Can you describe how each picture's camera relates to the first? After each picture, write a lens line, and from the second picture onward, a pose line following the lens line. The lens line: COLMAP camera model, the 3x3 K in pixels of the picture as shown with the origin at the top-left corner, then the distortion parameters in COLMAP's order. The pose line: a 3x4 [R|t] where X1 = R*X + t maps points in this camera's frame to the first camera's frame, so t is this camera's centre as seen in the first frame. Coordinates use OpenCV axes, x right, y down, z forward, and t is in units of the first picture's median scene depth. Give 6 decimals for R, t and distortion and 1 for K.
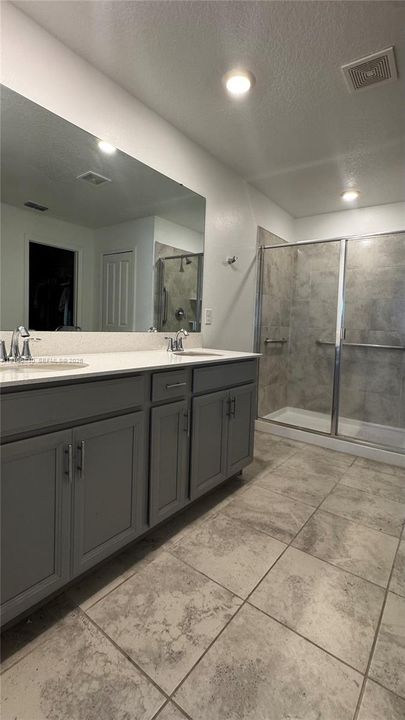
lens RADIAL K [[323.2, 0, 206.1], [0, 323.2, 345.1], [0, 0, 1]] dist [0.000178, 0.002037]
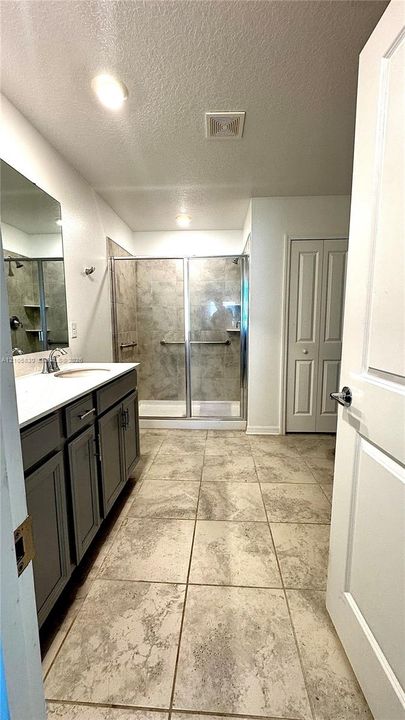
lens RADIAL K [[283.0, 0, 200.8], [0, 283.0, 360.4], [0, 0, 1]] dist [-0.001881, 0.000907]
pose [[0.836432, -0.120216, 0.534724, -0.157370], [0.079716, 0.991957, 0.098316, -0.056095], [-0.542243, -0.039608, 0.839288, 0.084509]]
